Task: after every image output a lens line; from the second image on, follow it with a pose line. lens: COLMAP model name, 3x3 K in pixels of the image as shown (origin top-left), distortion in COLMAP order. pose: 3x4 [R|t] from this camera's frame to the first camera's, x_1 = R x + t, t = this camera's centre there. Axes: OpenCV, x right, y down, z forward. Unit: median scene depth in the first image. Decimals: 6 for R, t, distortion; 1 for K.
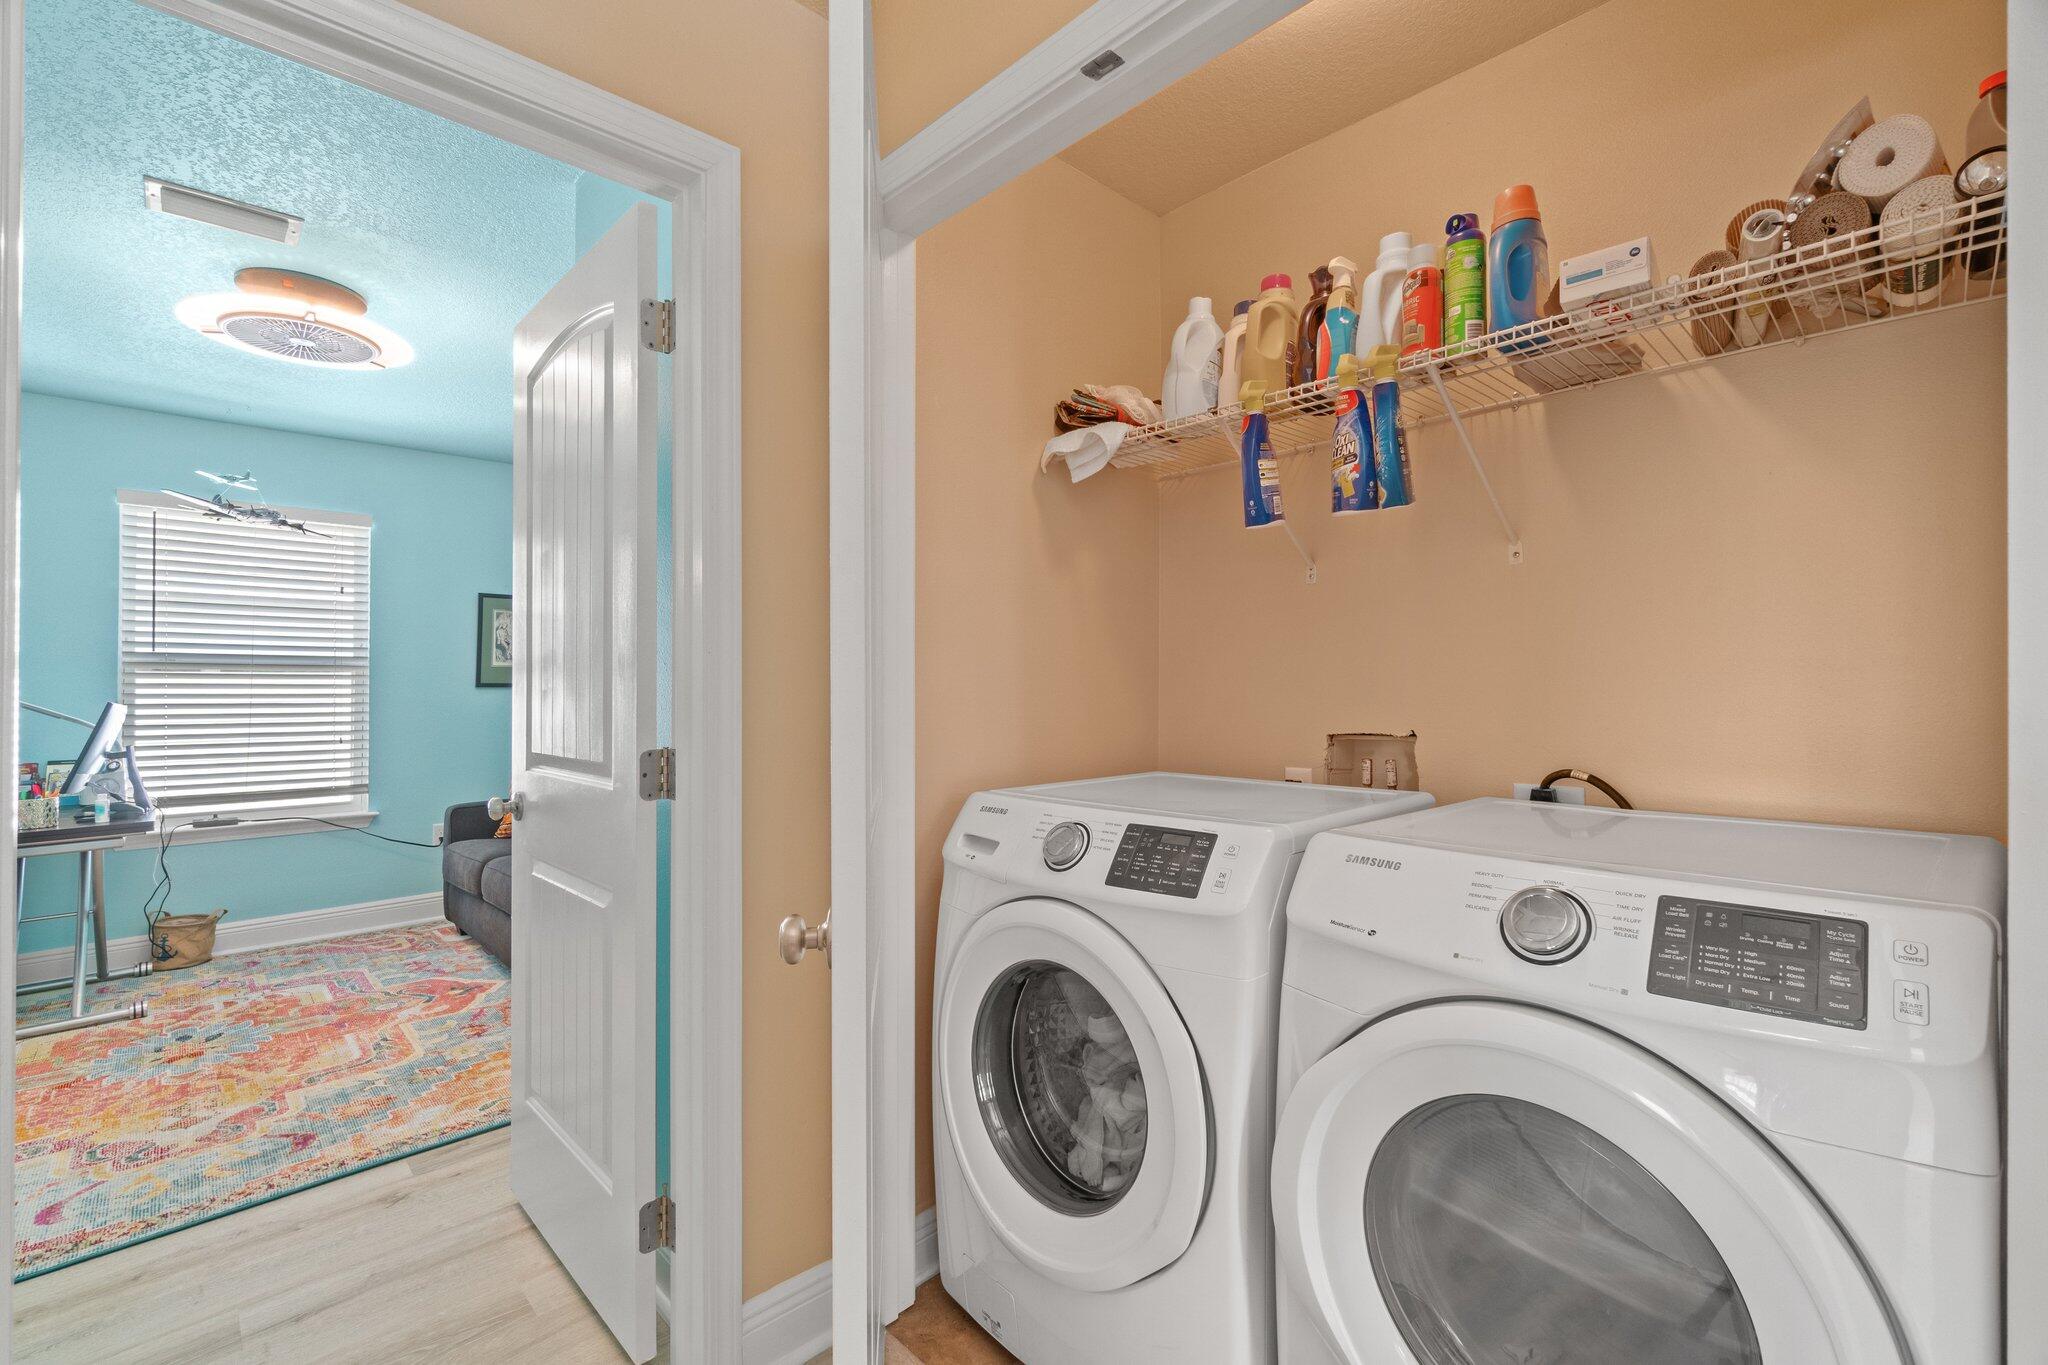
lens RADIAL K [[892.8, 0, 1022.8], [0, 892.8, 668.2], [0, 0, 1]] dist [0.001348, 0.000146]
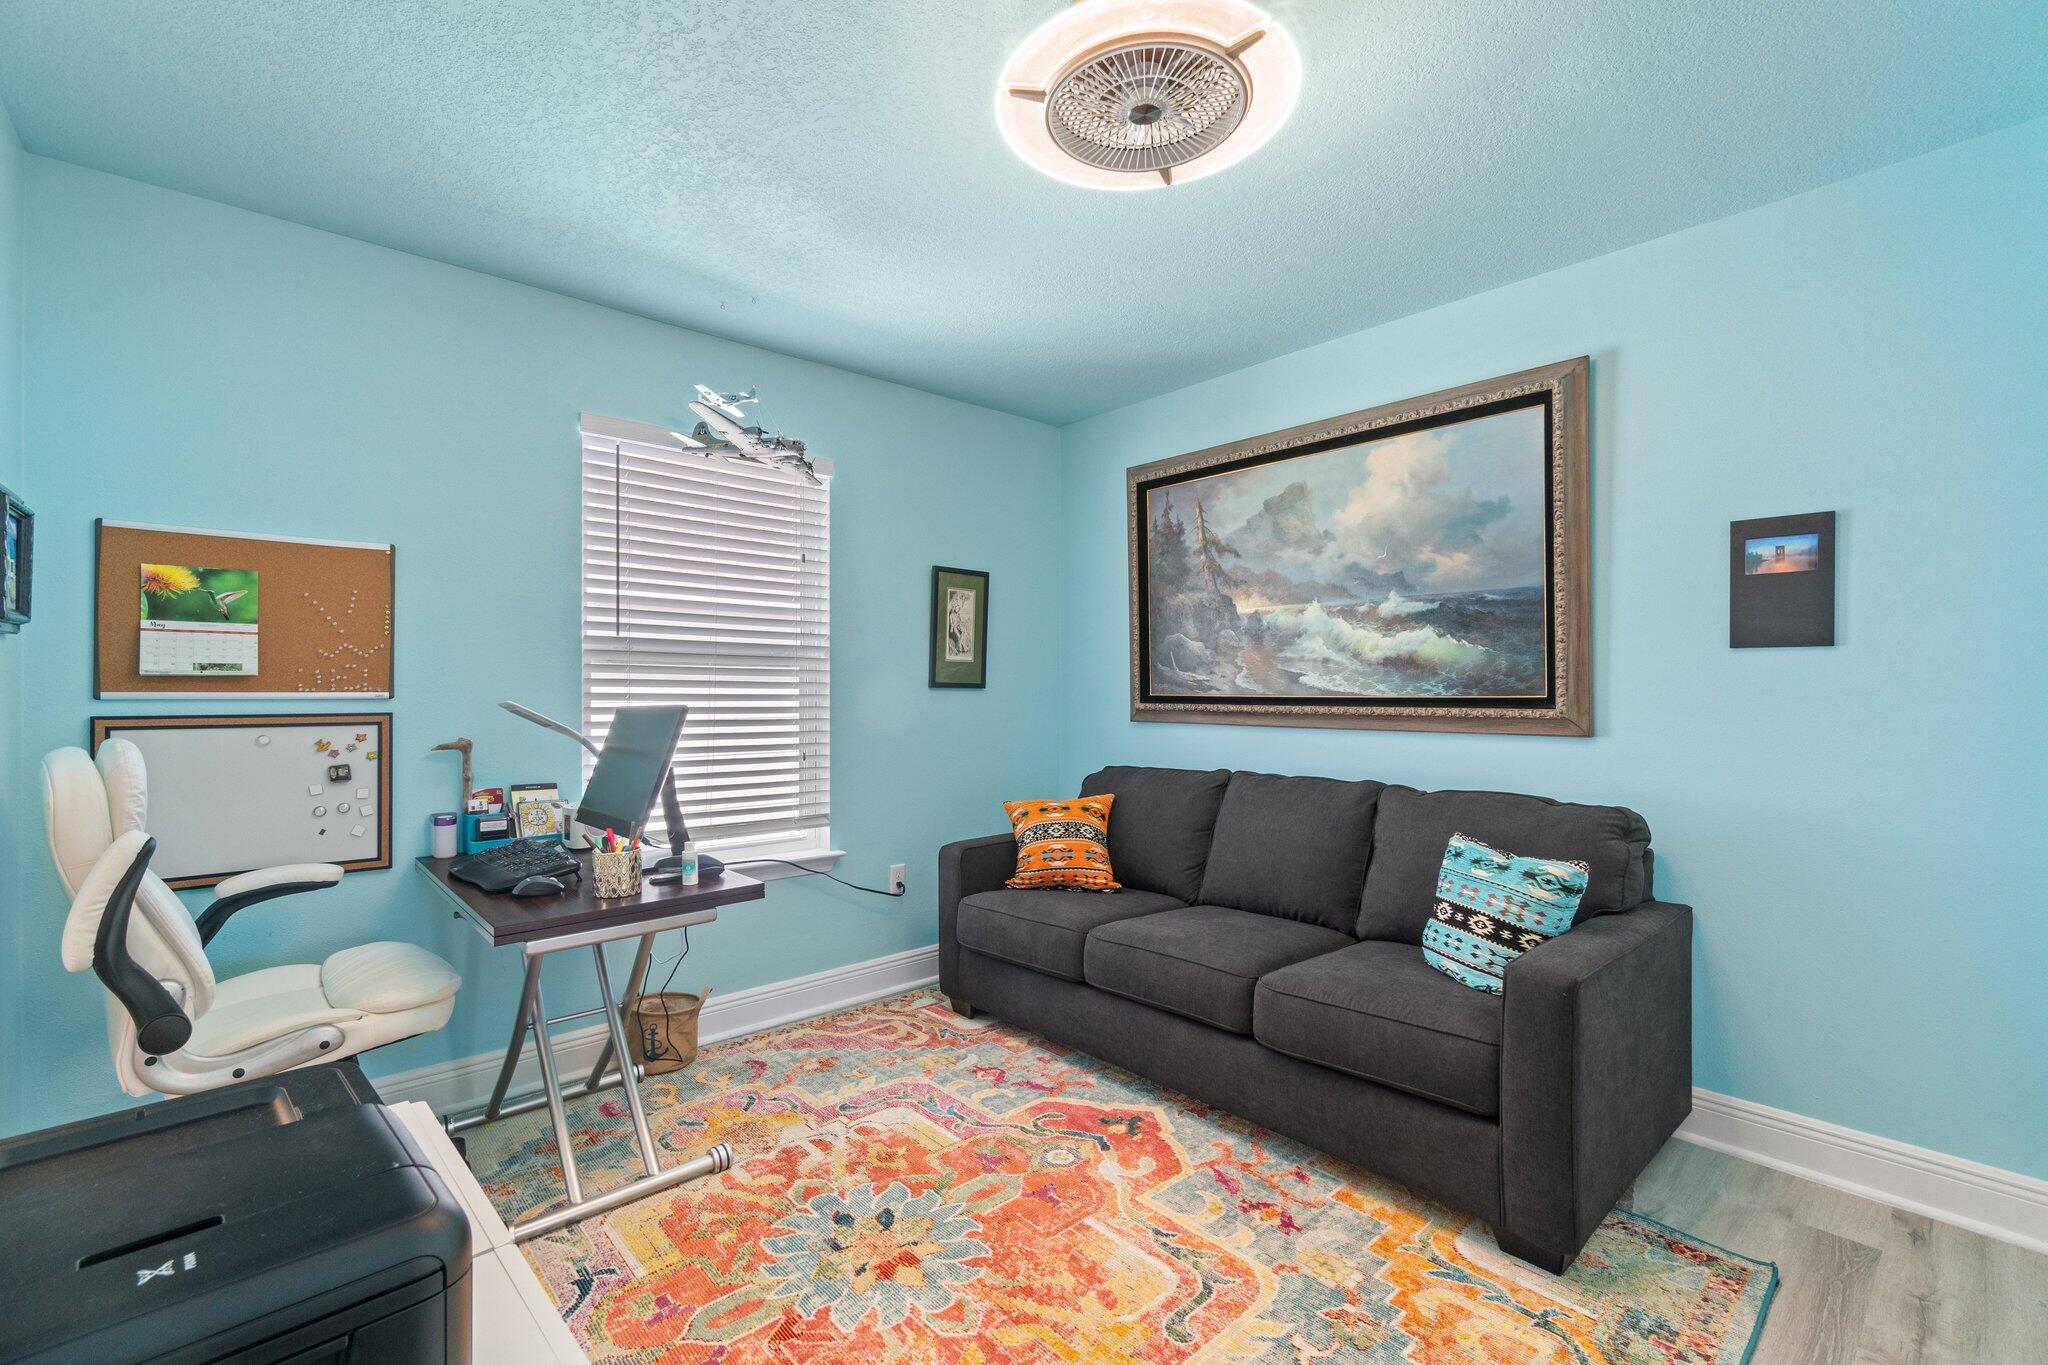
lens RADIAL K [[905.8, 0, 1020.2], [0, 905.8, 673.3], [0, 0, 1]] dist [-0.000334, 0.000057]
pose [[0.999153, 0.004660, -0.040882, -0.744739], [-0.004716, 0.999988, -0.001275, 0.013993], [0.040875, 0.001467, 0.999163, 0.326075]]
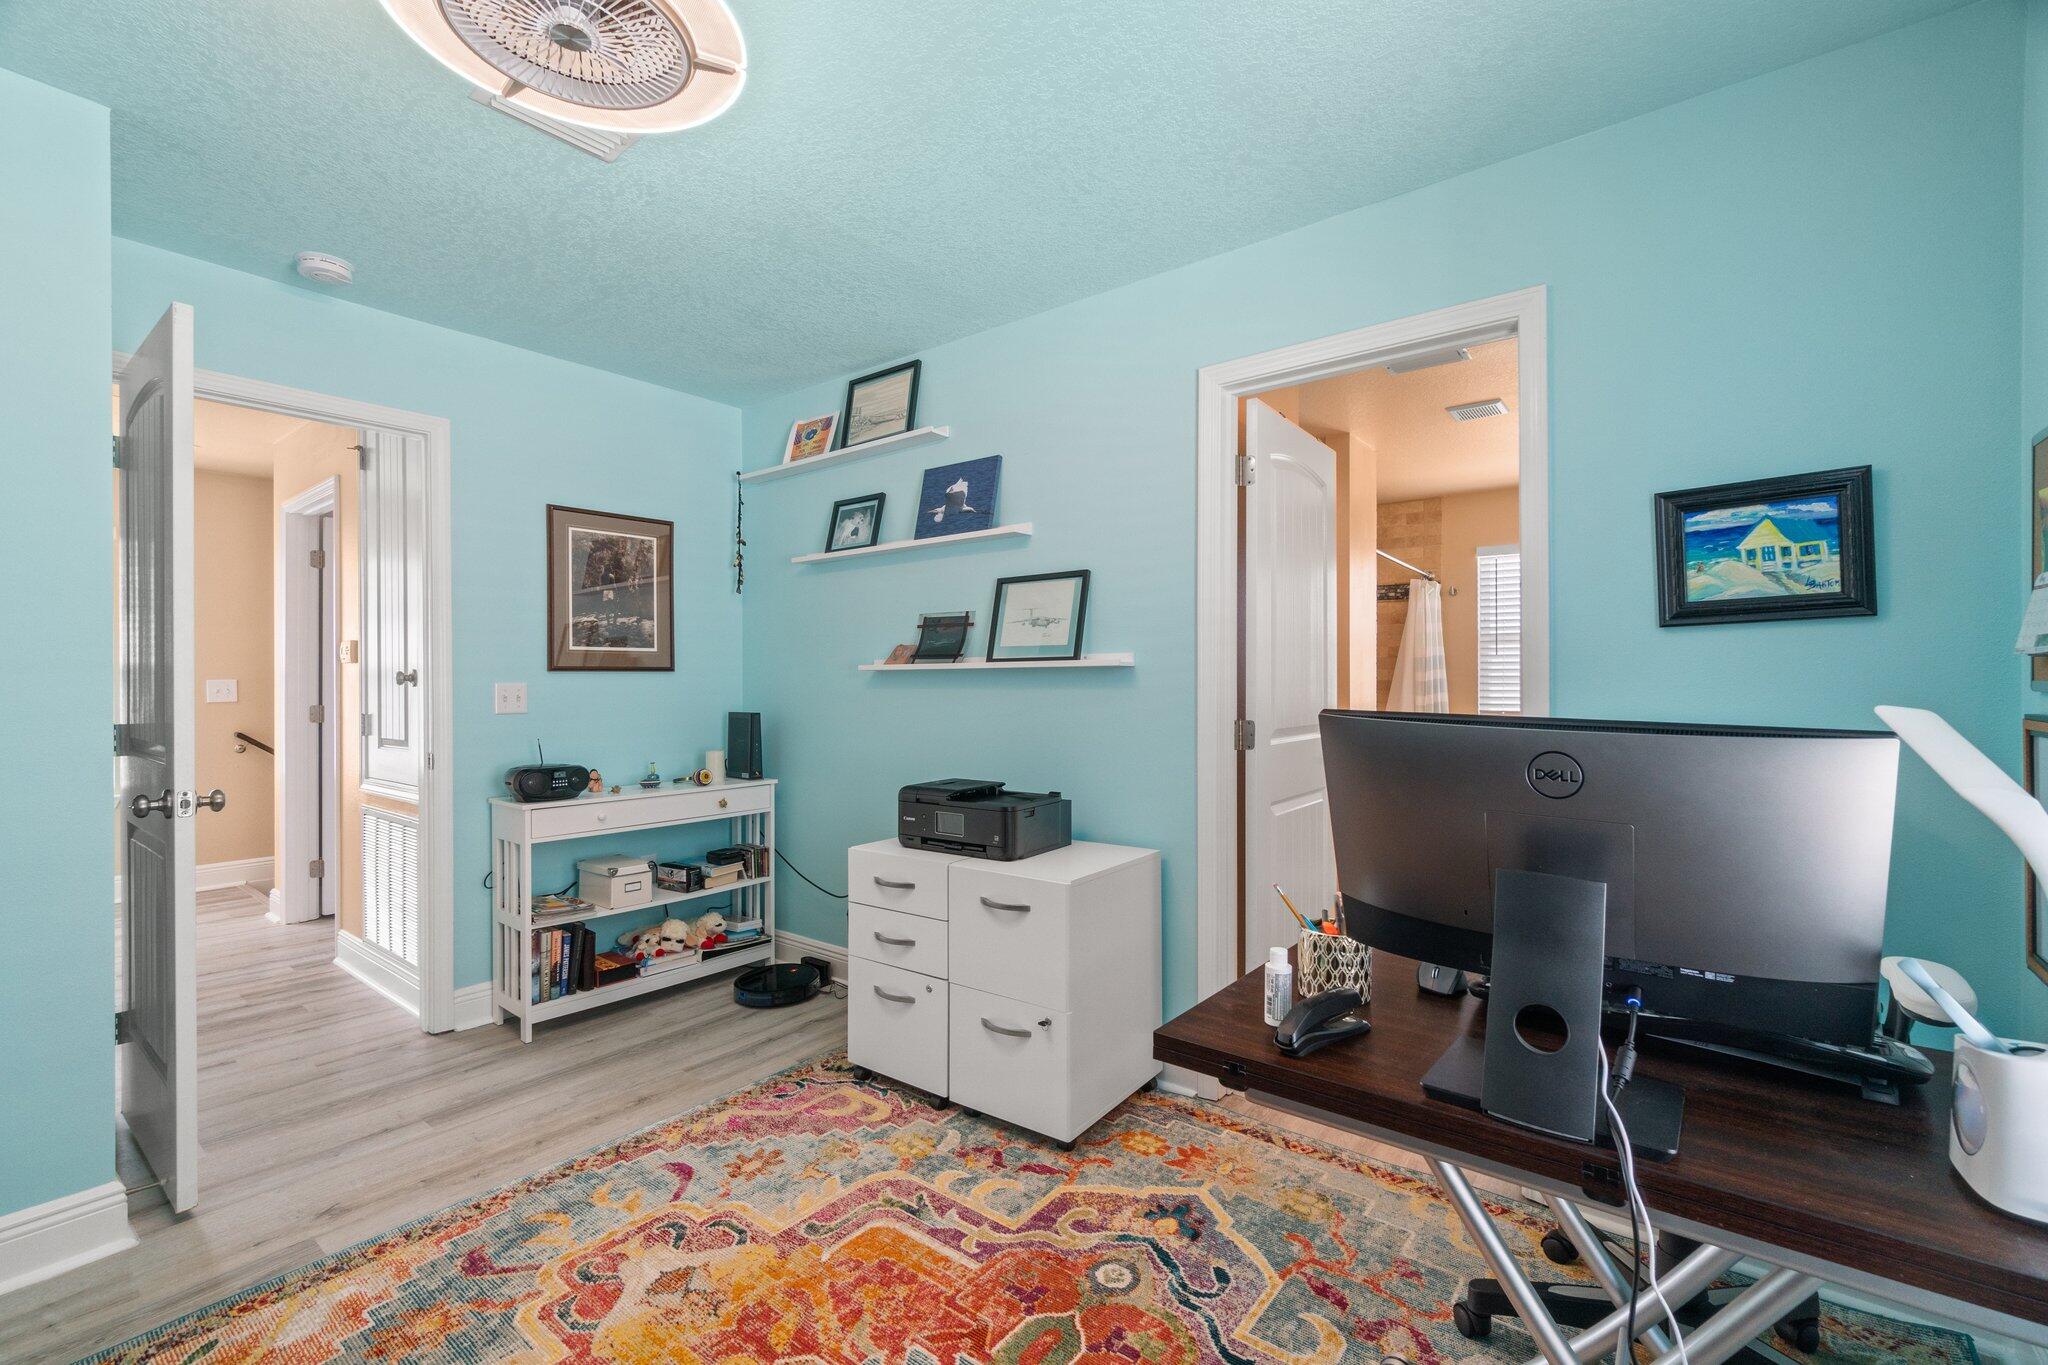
lens RADIAL K [[905.8, 0, 1020.2], [0, 905.8, 673.3], [0, 0, 1]] dist [-0.000334, 0.000057]
pose [[-0.991824, 0.015172, -0.126706, -0.863952], [0.017353, 0.999719, -0.016128, 0.029277], [0.126426, -0.018195, -0.991809, 1.351645]]
